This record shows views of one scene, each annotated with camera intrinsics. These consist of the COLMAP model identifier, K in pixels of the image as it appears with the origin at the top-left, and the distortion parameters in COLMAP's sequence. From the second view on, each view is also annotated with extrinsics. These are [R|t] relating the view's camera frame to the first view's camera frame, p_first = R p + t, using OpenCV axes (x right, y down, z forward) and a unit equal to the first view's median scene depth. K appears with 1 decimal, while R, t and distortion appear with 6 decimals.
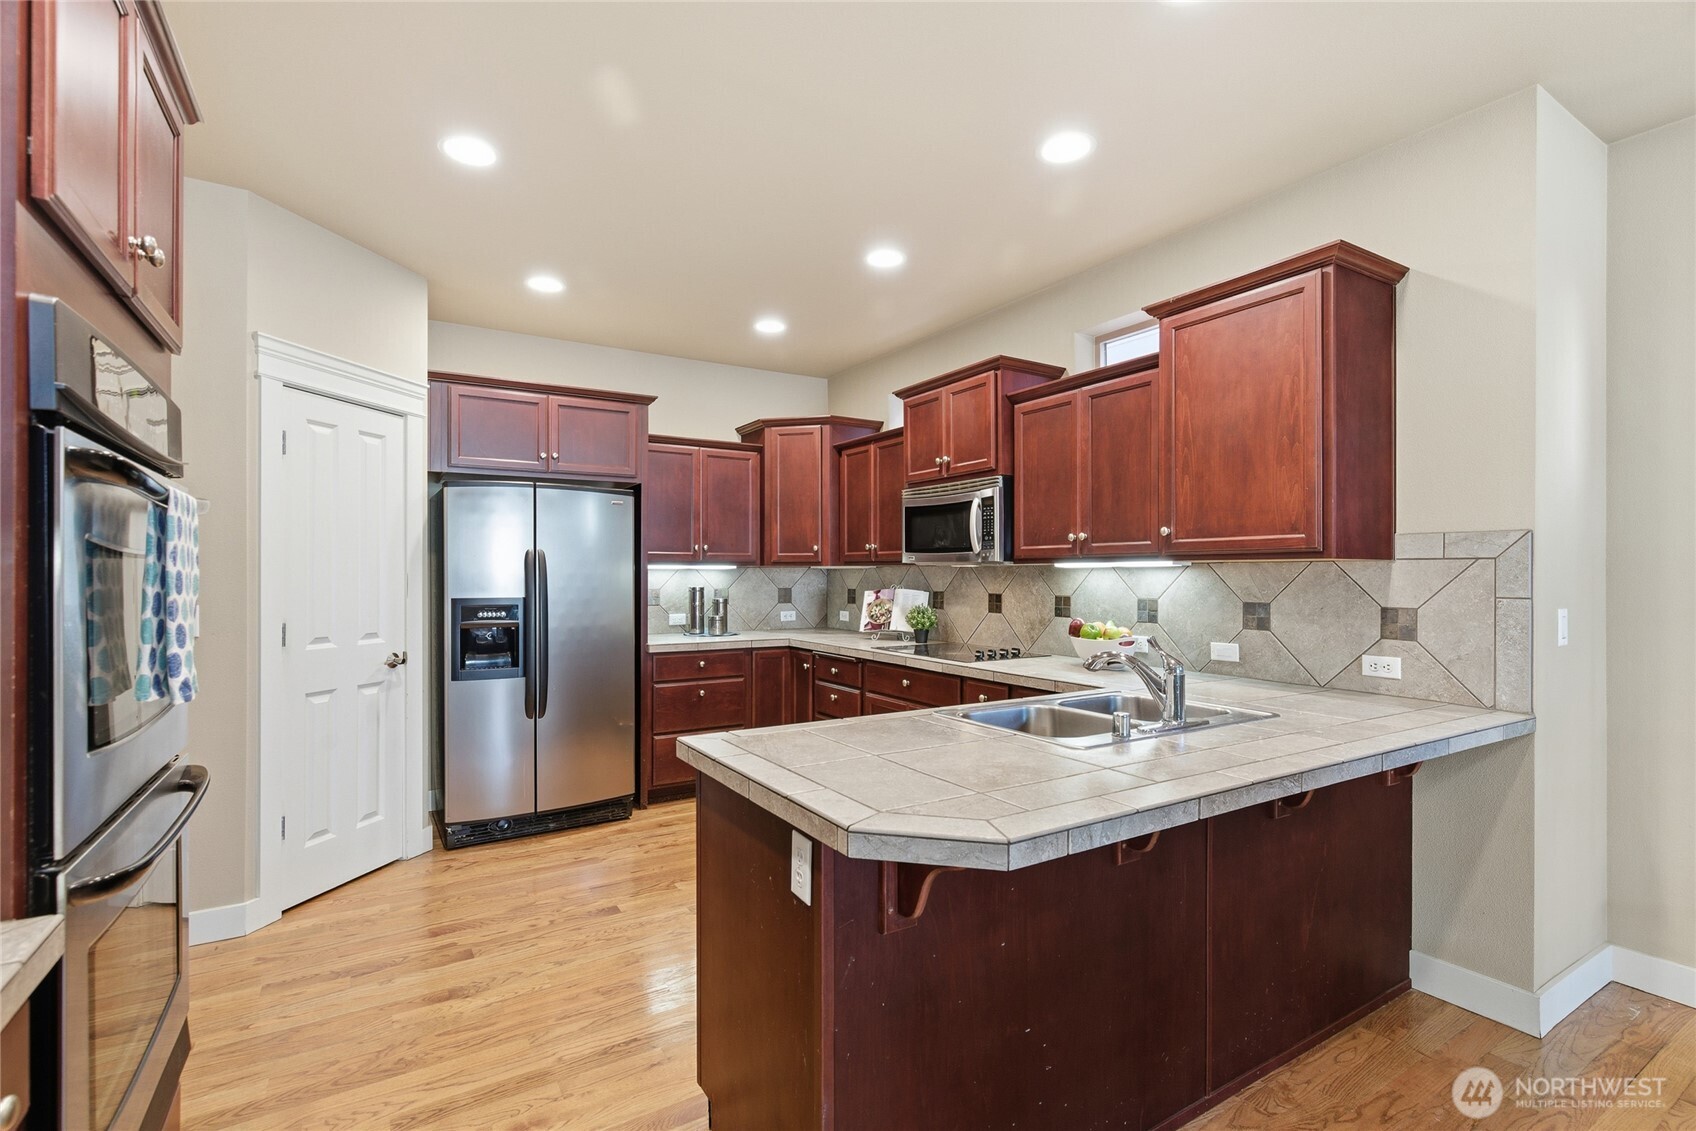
lens RADIAL K [[770.7, 0, 852.2], [0, 770.7, 570.6], [0, 0, 1]] dist [0.001731, 0.000352]
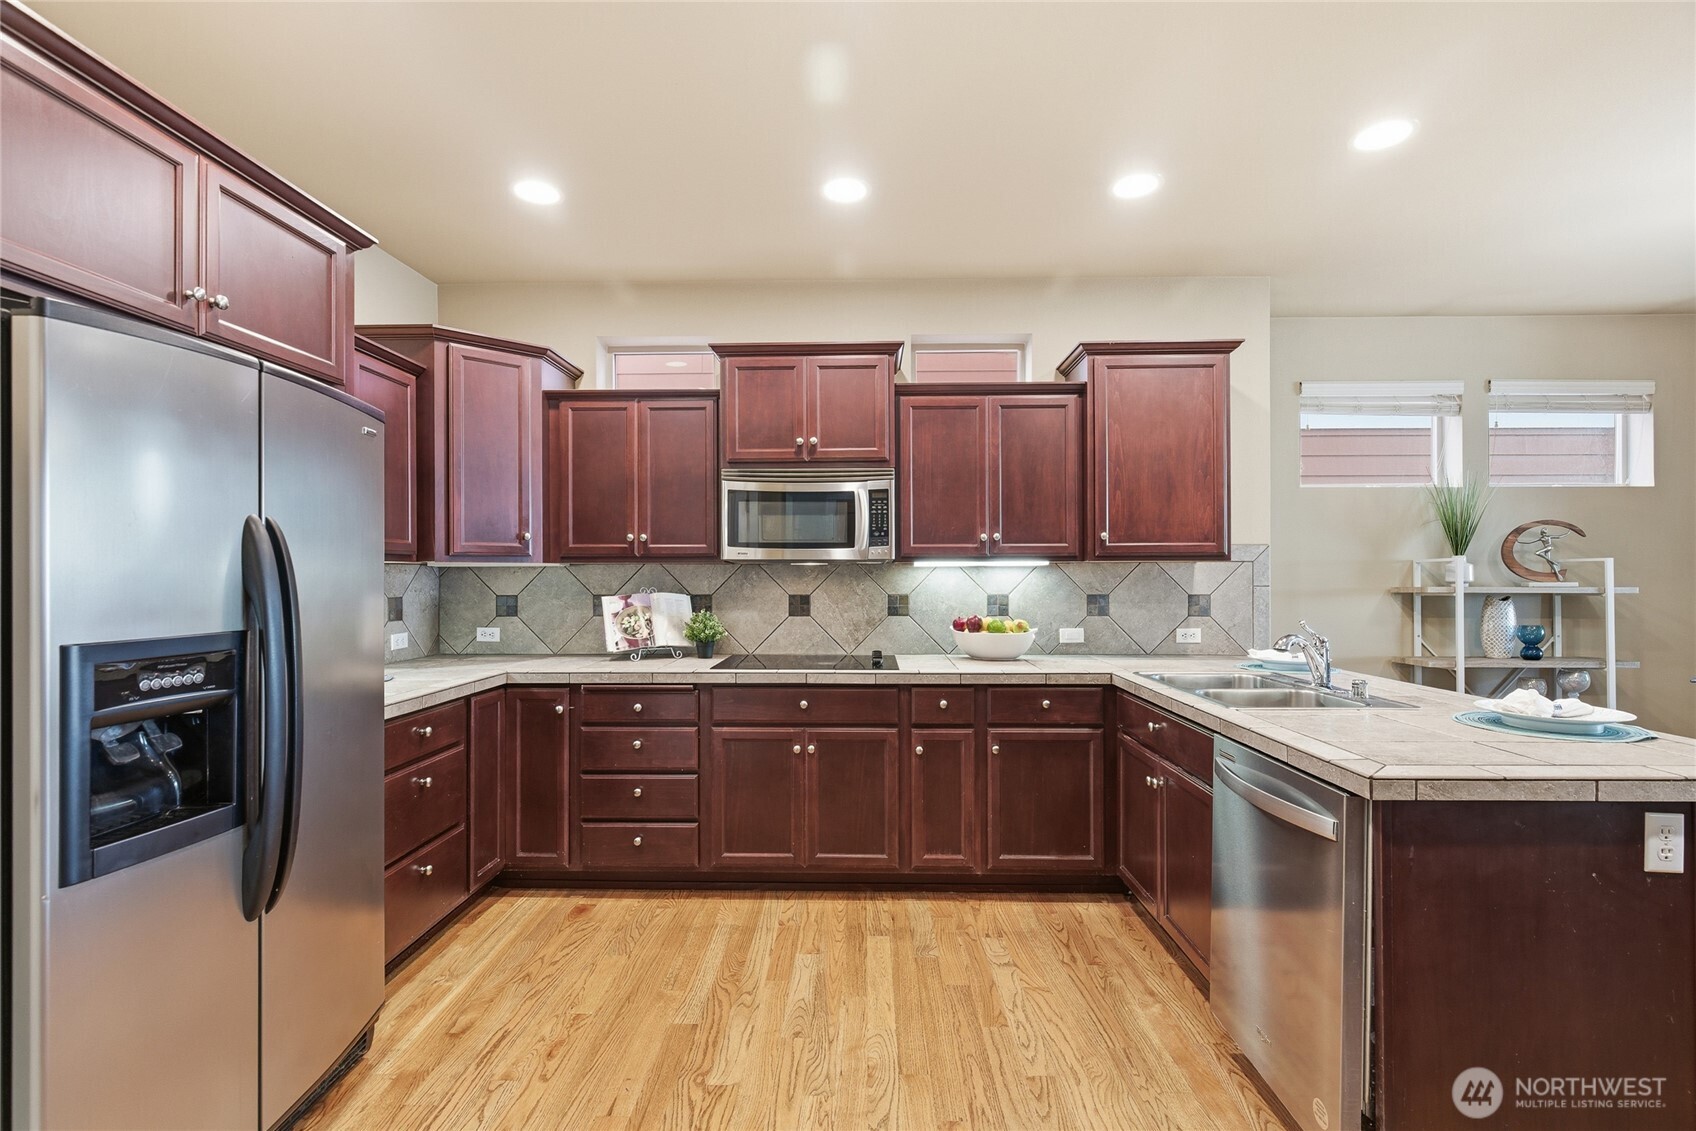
lens RADIAL K [[776.1, 0, 848.0], [0, 776.1, 565.5], [0, 0, 1]] dist [0.000226, 0.000181]
pose [[0.547961, 0.006160, 0.836481, -0.623779], [0.000129, 0.999972, -0.007448, 0.002625], [-0.836504, 0.004189, 0.547945, 0.521277]]
